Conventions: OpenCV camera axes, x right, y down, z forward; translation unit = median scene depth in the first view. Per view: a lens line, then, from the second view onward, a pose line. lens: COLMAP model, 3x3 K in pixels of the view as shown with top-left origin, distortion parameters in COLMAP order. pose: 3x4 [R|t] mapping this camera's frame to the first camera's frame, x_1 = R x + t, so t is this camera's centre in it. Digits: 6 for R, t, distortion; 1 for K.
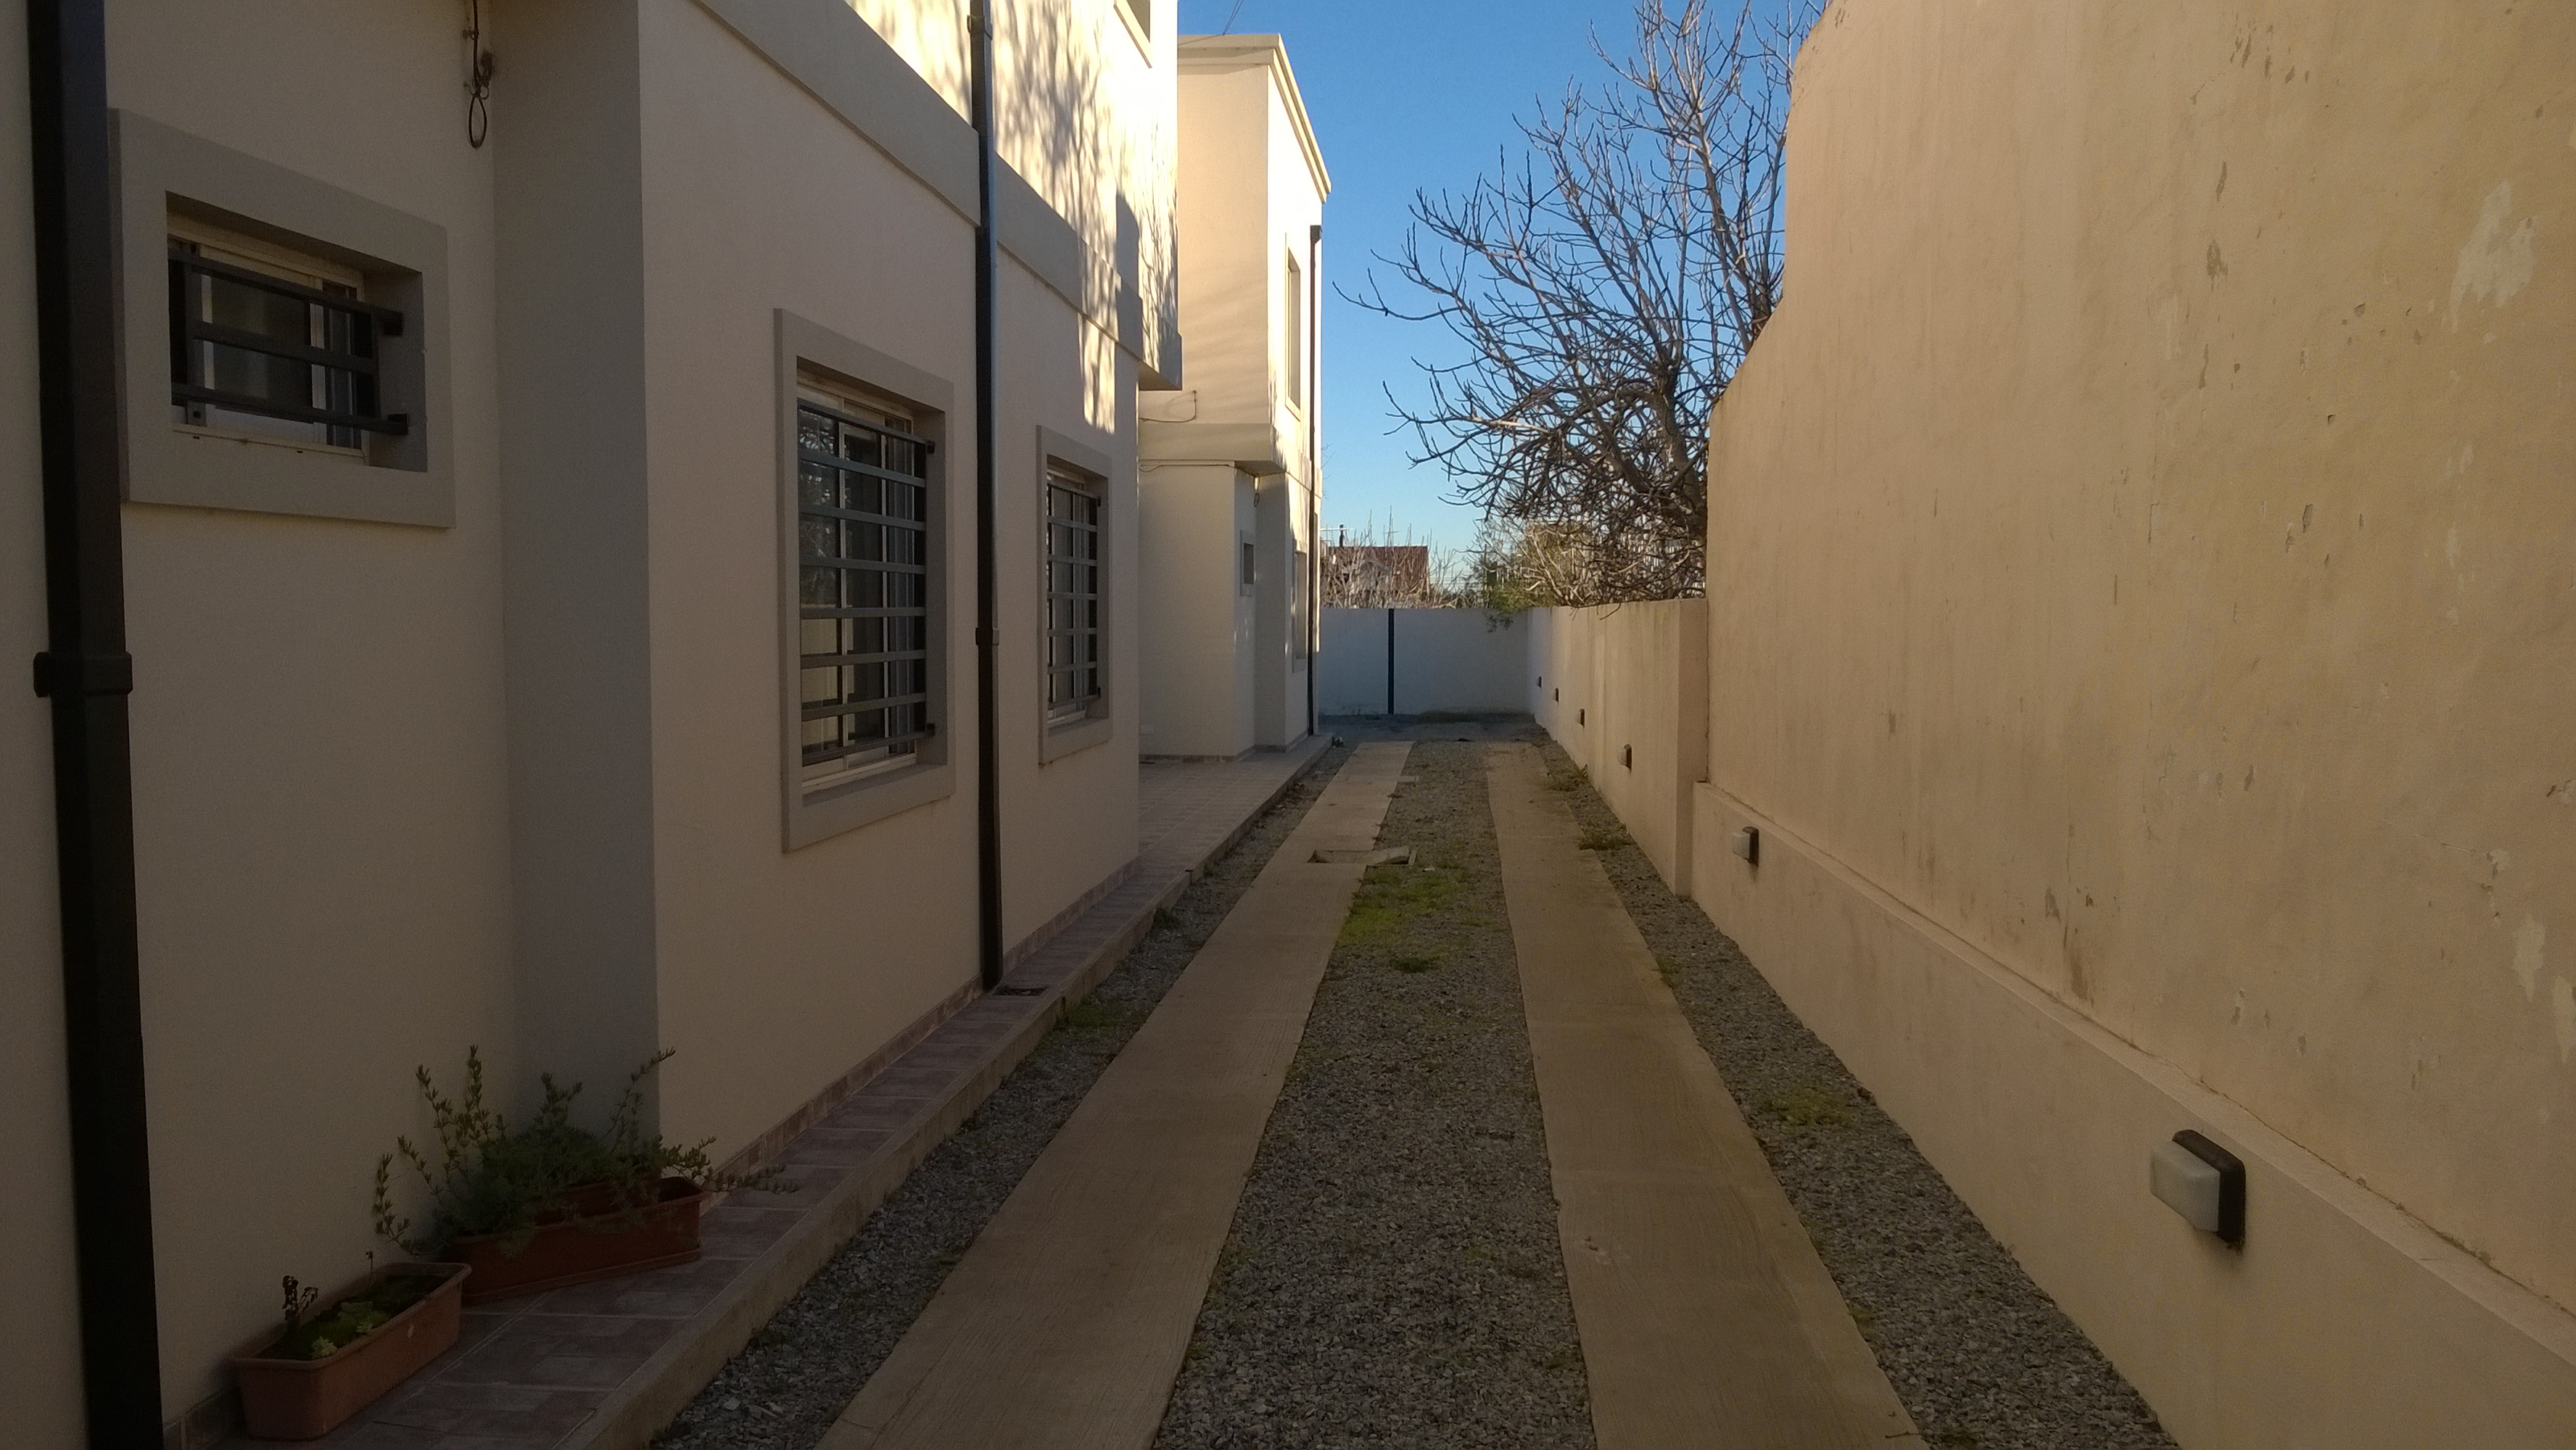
lens RADIAL K [[1995.7, 0, 1287.1], [0, 1995.7, 724.4], [0, 0, 1]] dist [-0.006457, -0.025837]
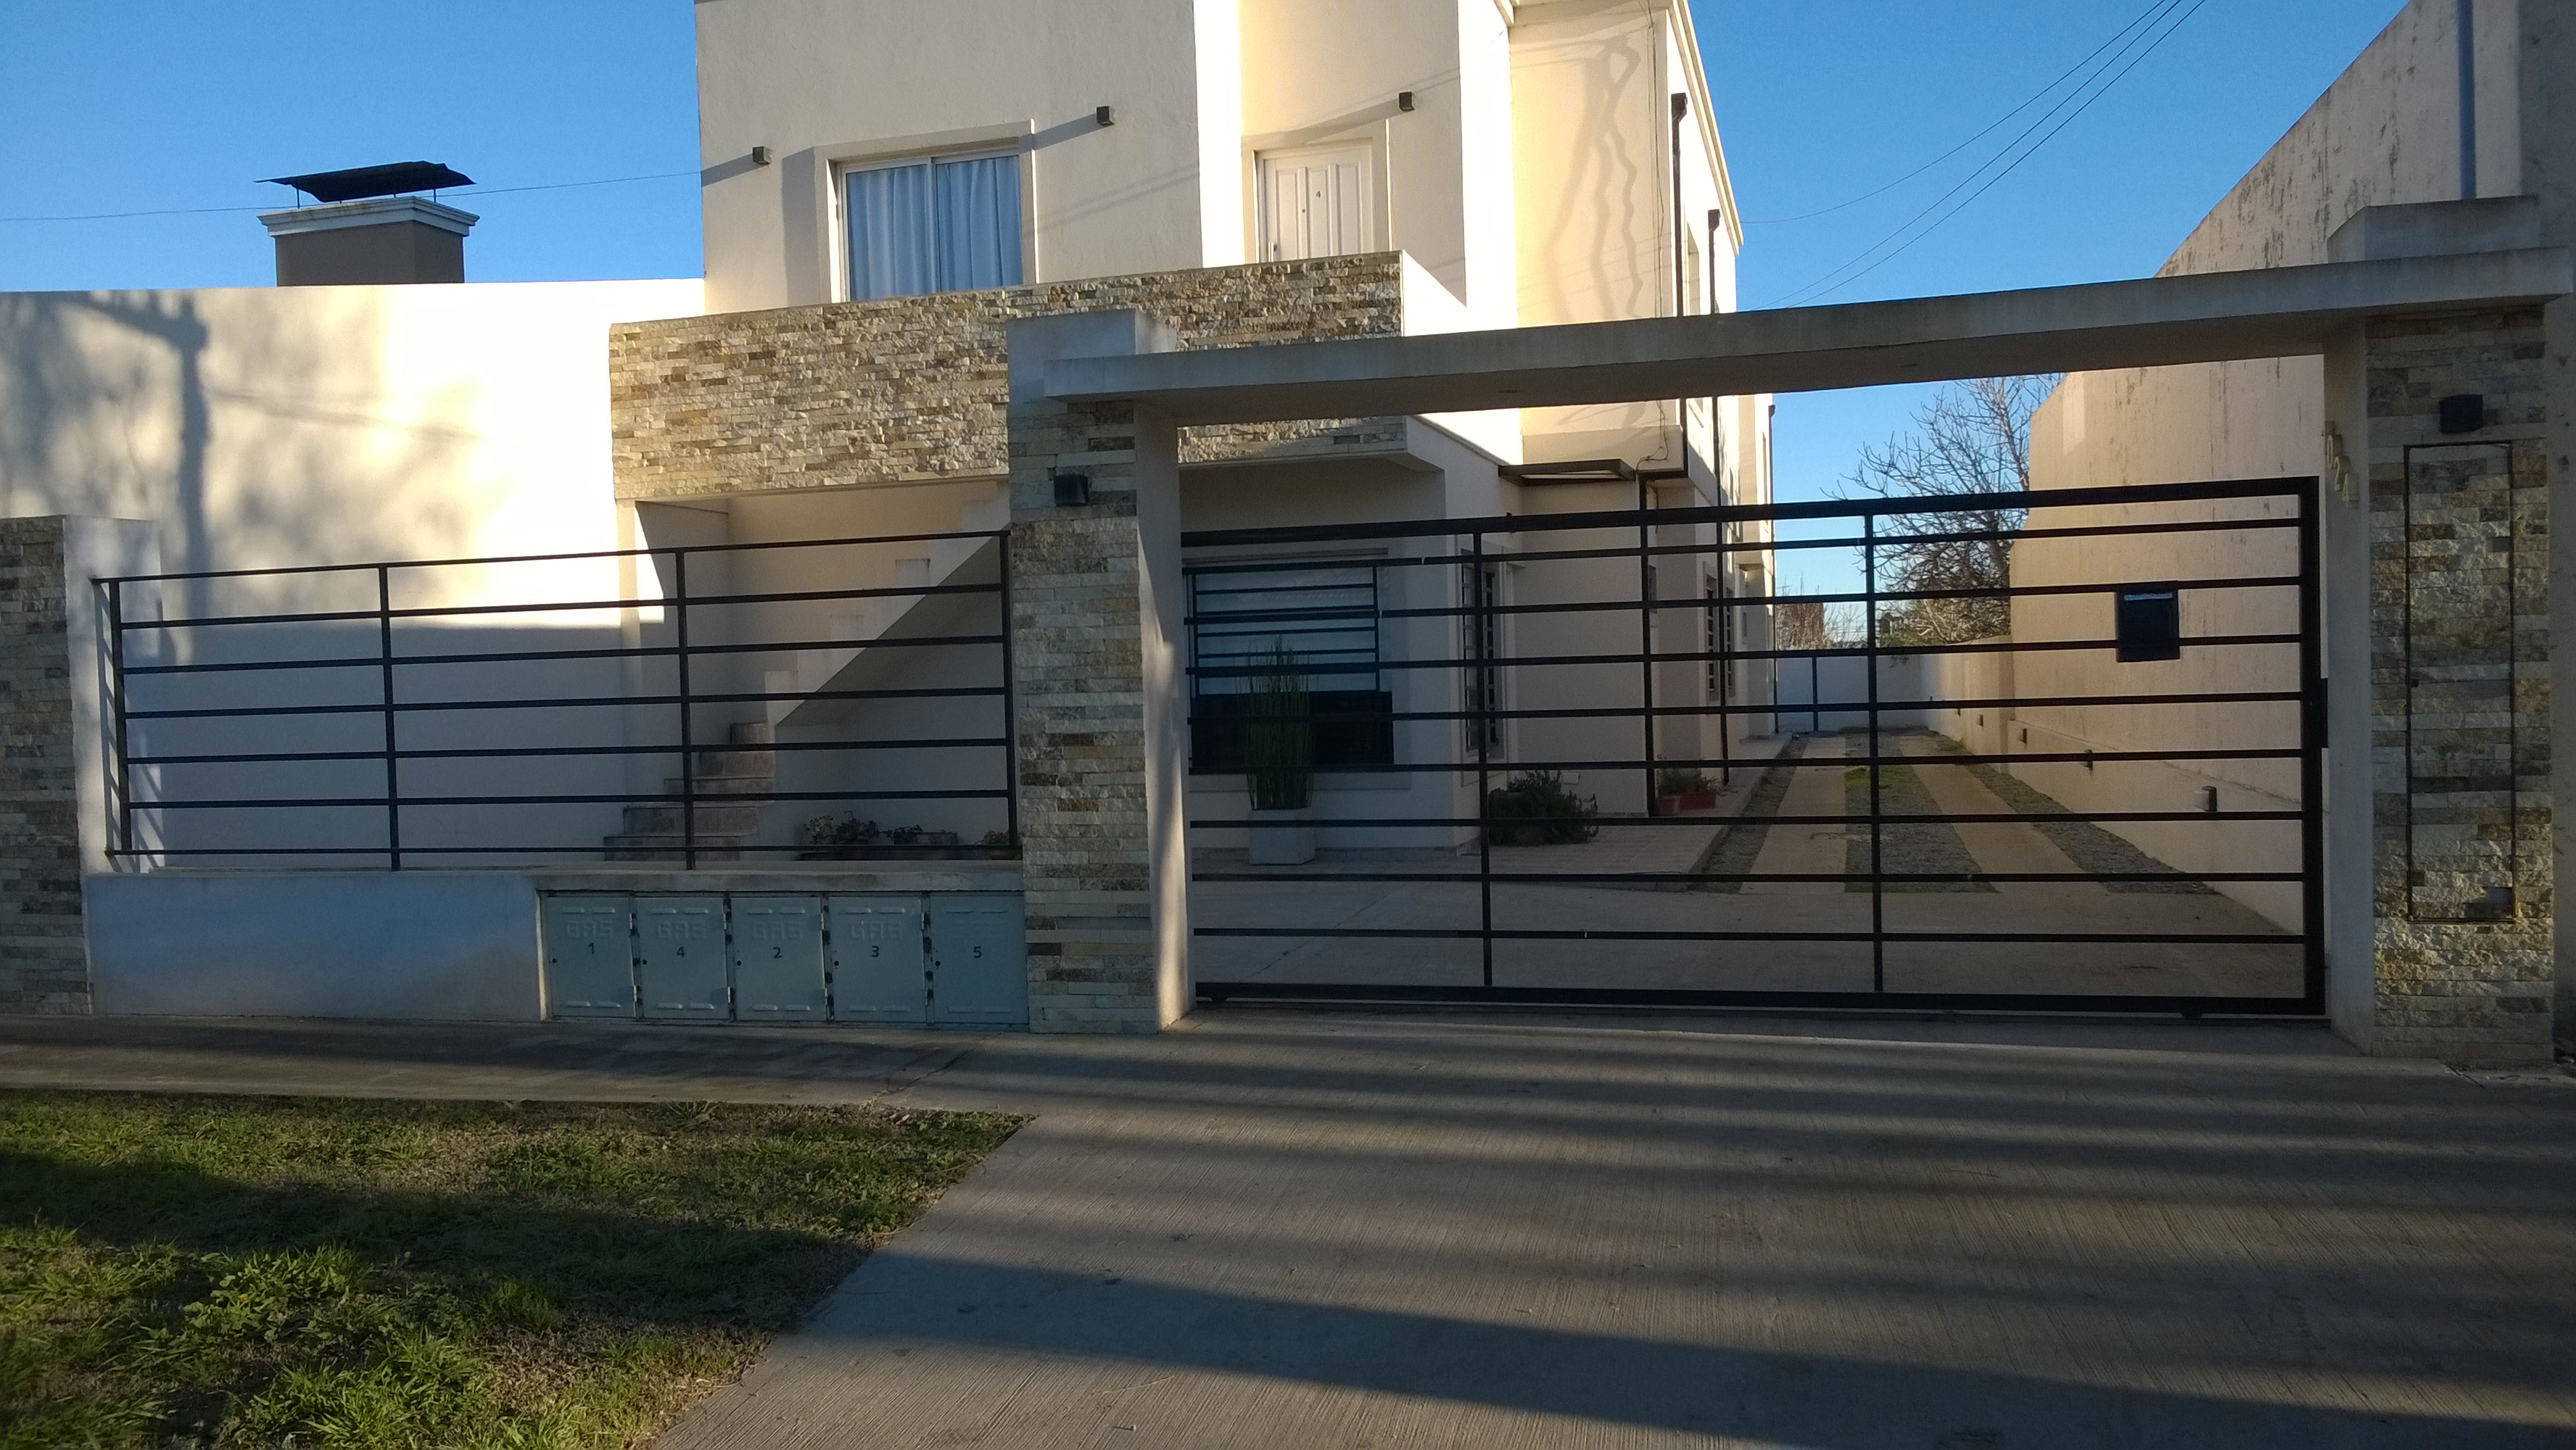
lens RADIAL K [[1995.7, 0, 1284.6], [0, 1995.7, 722.5], [0, 0, 1]] dist [-0.006457, -0.025837]
pose [[0.982267, -0.027803, -0.185412, -0.206477], [0.021506, 0.999125, -0.035884, 0.113925], [0.186248, 0.031261, 0.982005, -1.569789]]
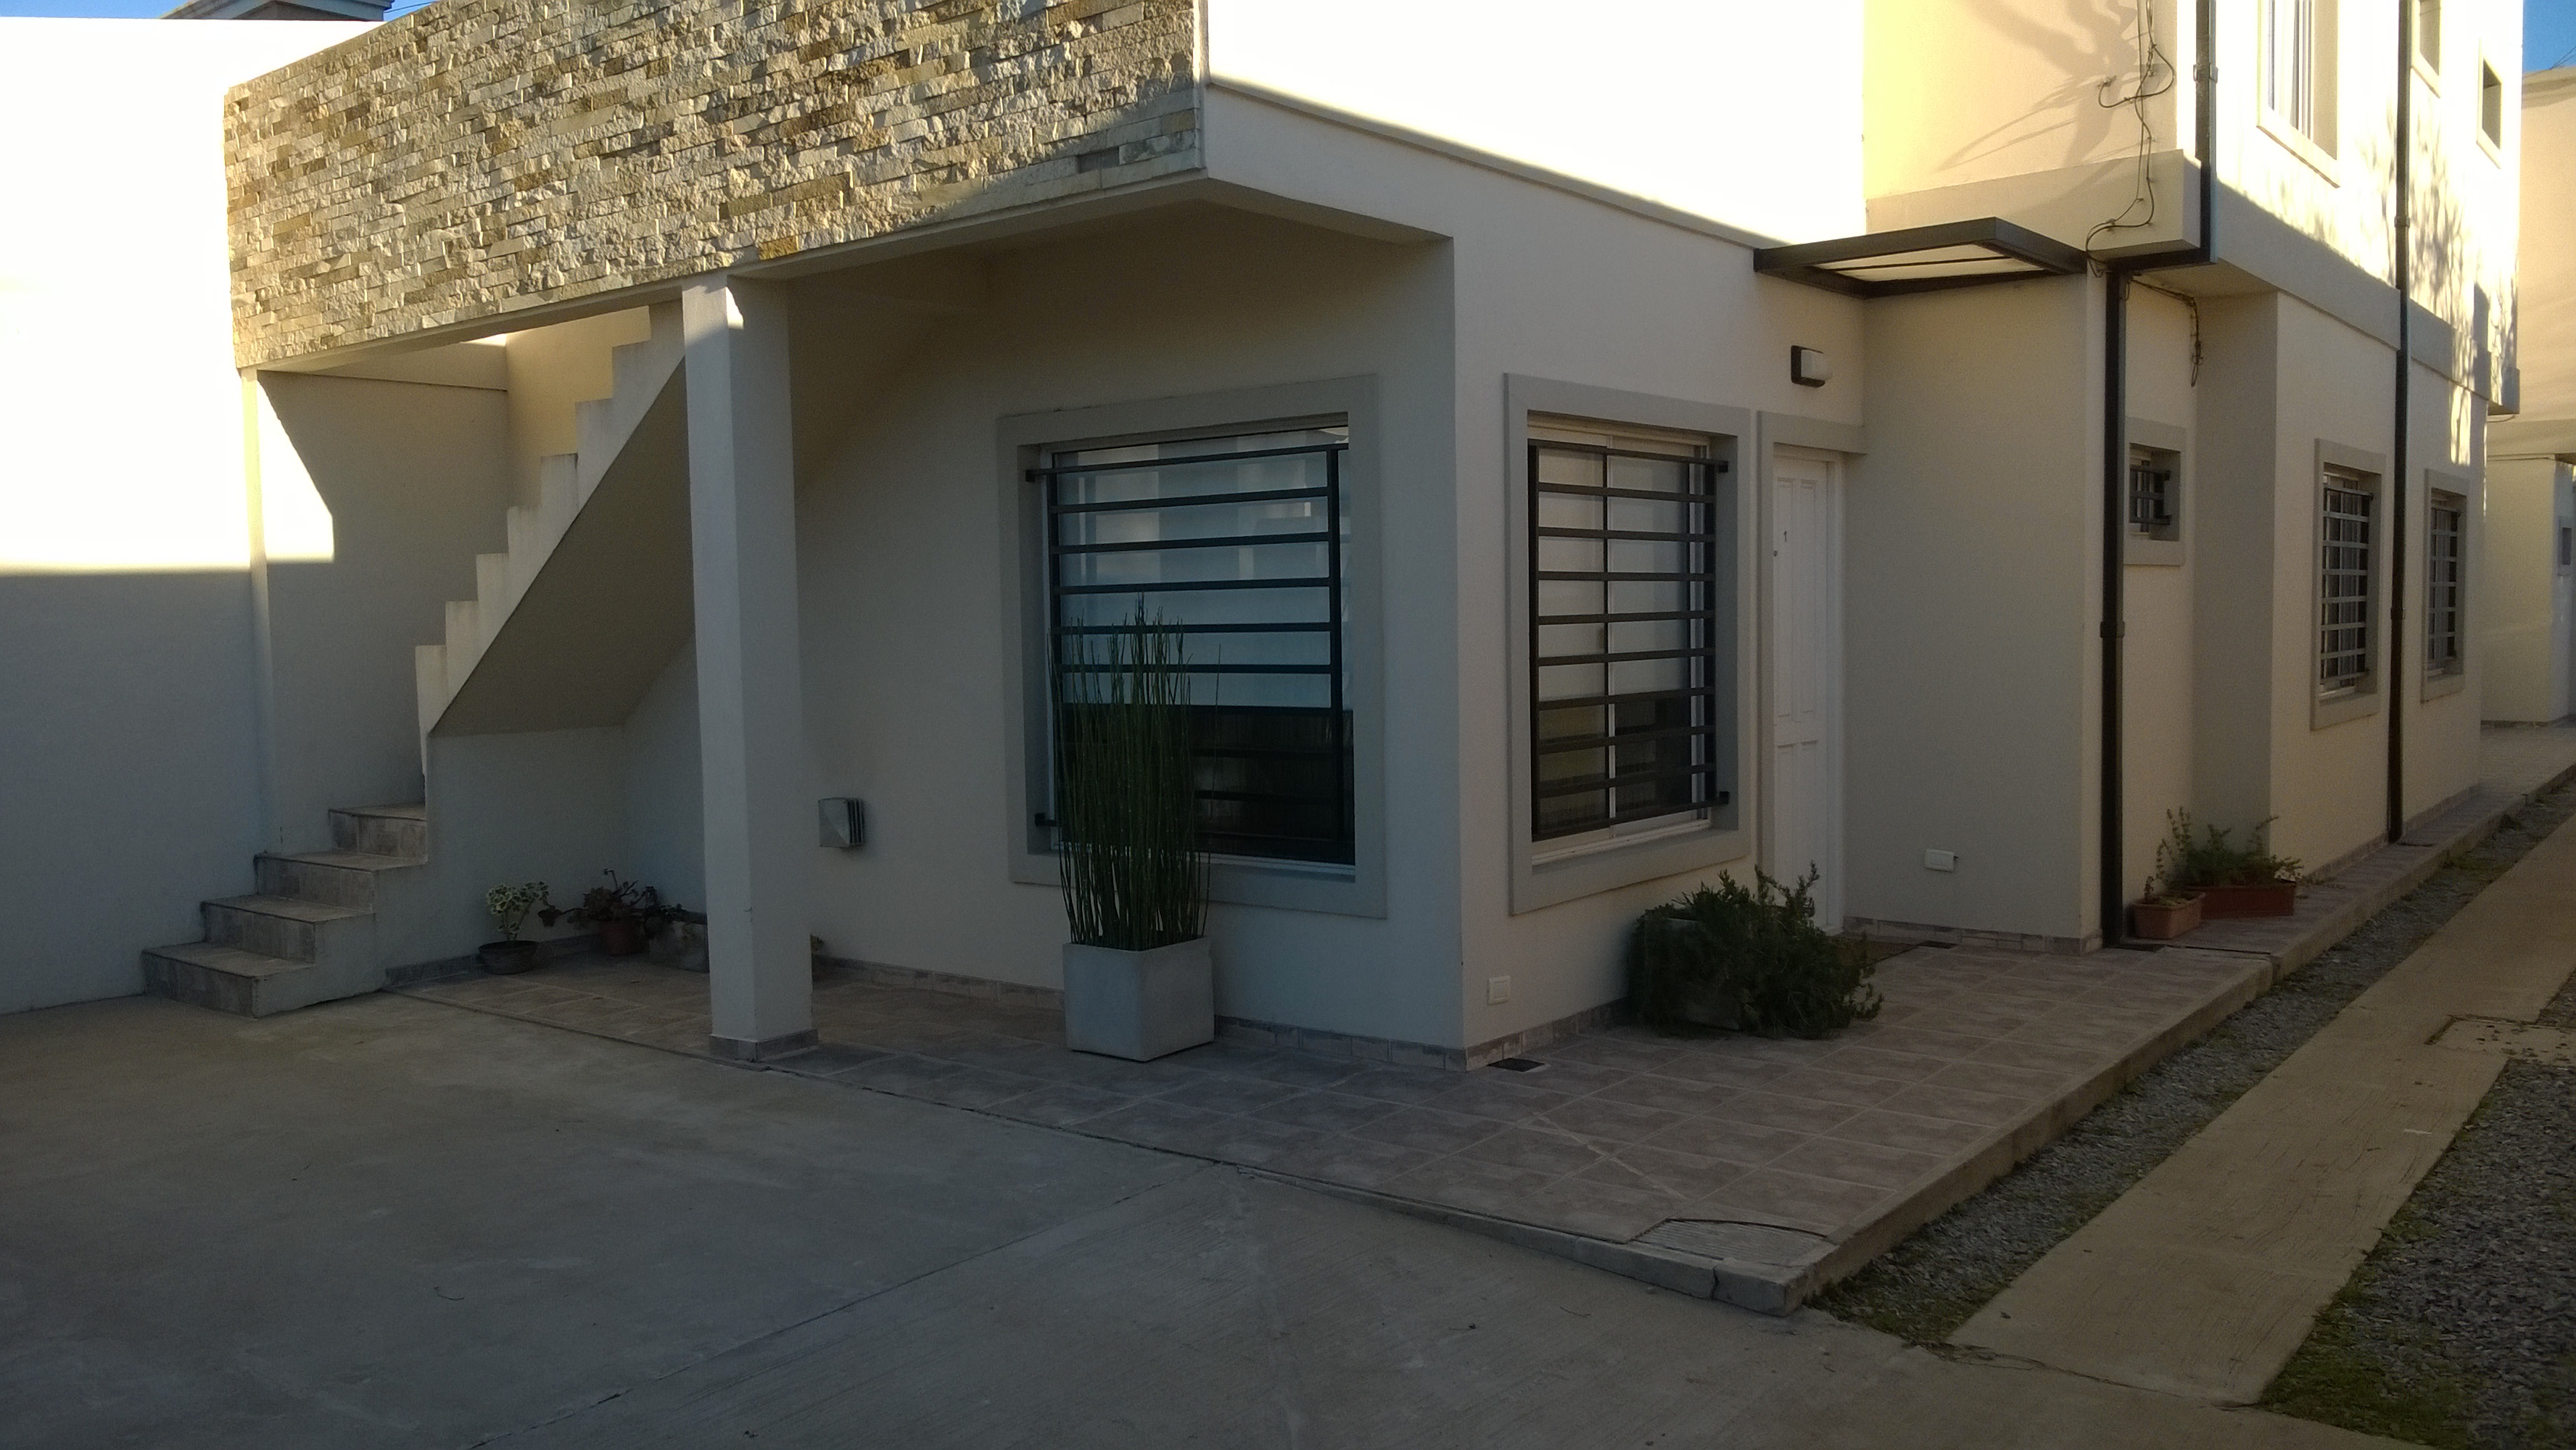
lens RADIAL K [[1995.7, 0, 1291.1], [0, 1995.7, 727.8], [0, 0, 1]] dist [-0.006457, -0.025837]
pose [[0.836911, 0.012890, -0.547186, -0.019185], [-0.008712, 0.999910, 0.010231, 0.030048], [0.547269, -0.003795, 0.836948, -0.624530]]
